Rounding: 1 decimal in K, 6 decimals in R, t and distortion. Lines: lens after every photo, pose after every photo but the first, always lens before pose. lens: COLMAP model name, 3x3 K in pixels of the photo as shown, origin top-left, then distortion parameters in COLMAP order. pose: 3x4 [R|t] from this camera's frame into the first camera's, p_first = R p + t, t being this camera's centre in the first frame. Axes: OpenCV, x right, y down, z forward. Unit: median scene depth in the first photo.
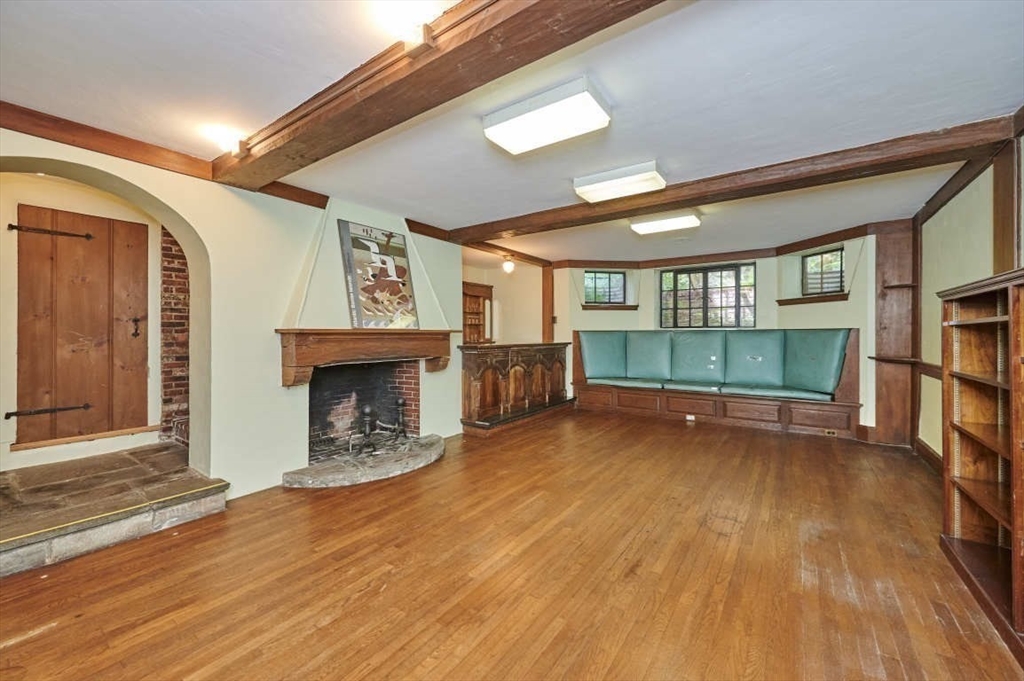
lens RADIAL K [[409.2, 0, 509.2], [0, 409.2, 339.2], [0, 0, 1]] dist [-0.001513, -0.000362]
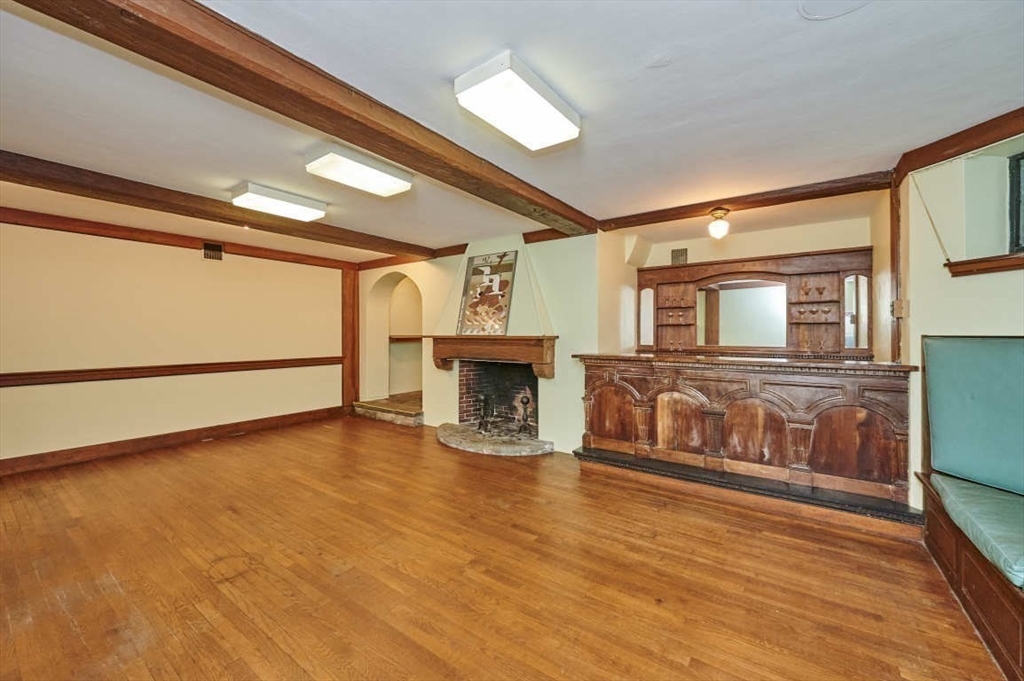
lens RADIAL K [[409.2, 0, 509.2], [0, 409.2, 339.2], [0, 0, 1]] dist [-0.001513, -0.000362]
pose [[-0.014170, 0.016370, -0.999766, 0.943234], [-0.010867, 0.999804, 0.016525, -0.033945], [0.999841, 0.011098, -0.013990, 1.096614]]
